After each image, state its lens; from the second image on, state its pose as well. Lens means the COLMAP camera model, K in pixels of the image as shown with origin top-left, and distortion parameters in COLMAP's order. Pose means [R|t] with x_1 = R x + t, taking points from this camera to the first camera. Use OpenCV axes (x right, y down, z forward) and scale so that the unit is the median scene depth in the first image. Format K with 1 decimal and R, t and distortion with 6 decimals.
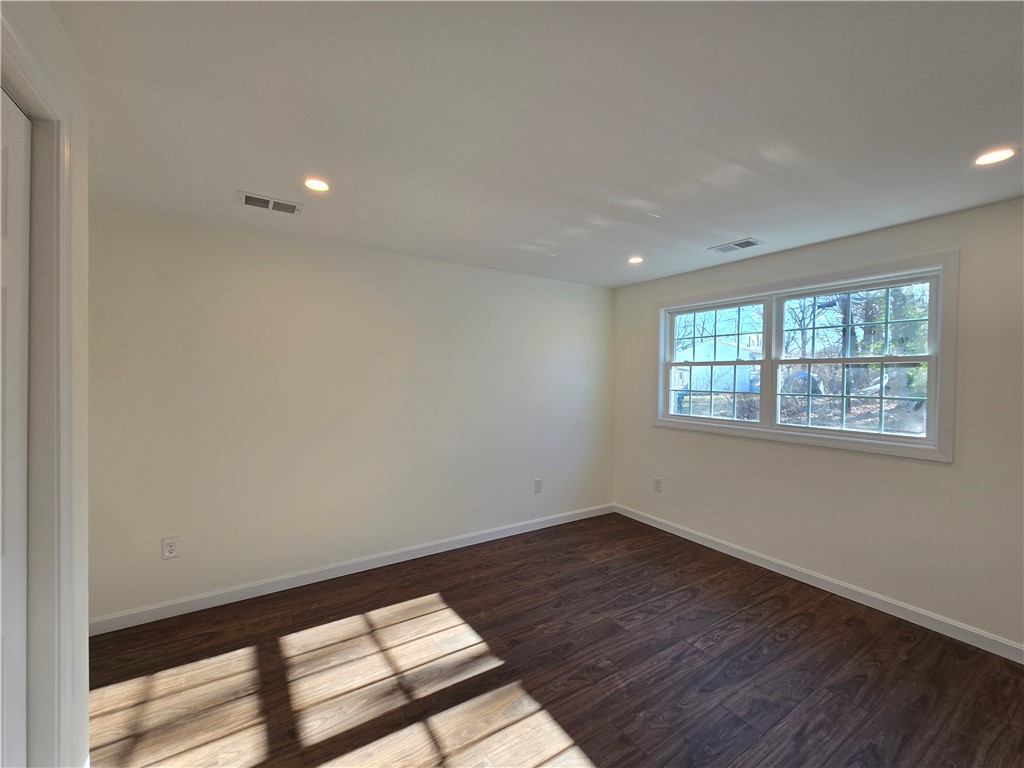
lens RADIAL K [[419.6, 0, 512.0], [0, 419.6, 384.0], [0, 0, 1]] dist [-0.000270, 0.000027]
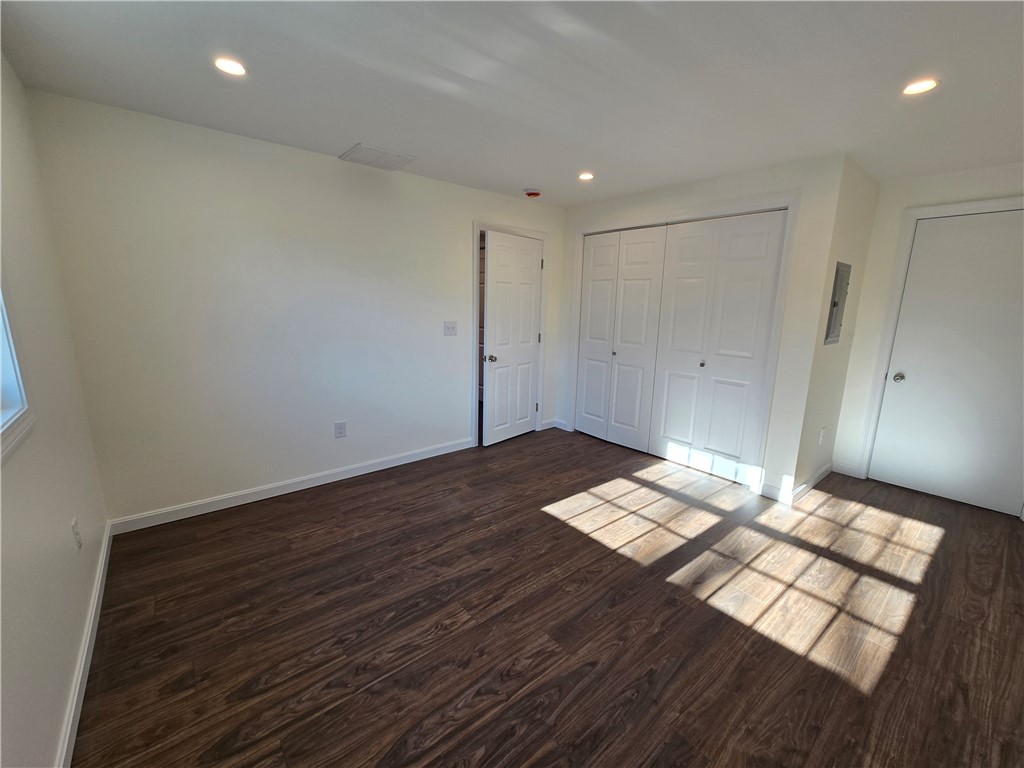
lens RADIAL K [[419.6, 0, 512.0], [0, 419.6, 384.0], [0, 0, 1]] dist [-0.000270, 0.000027]
pose [[-0.992900, -0.005299, -0.118836, 0.467376], [-0.030694, 0.976589, 0.212912, -0.020267], [0.114925, 0.215048, -0.969818, 1.787512]]
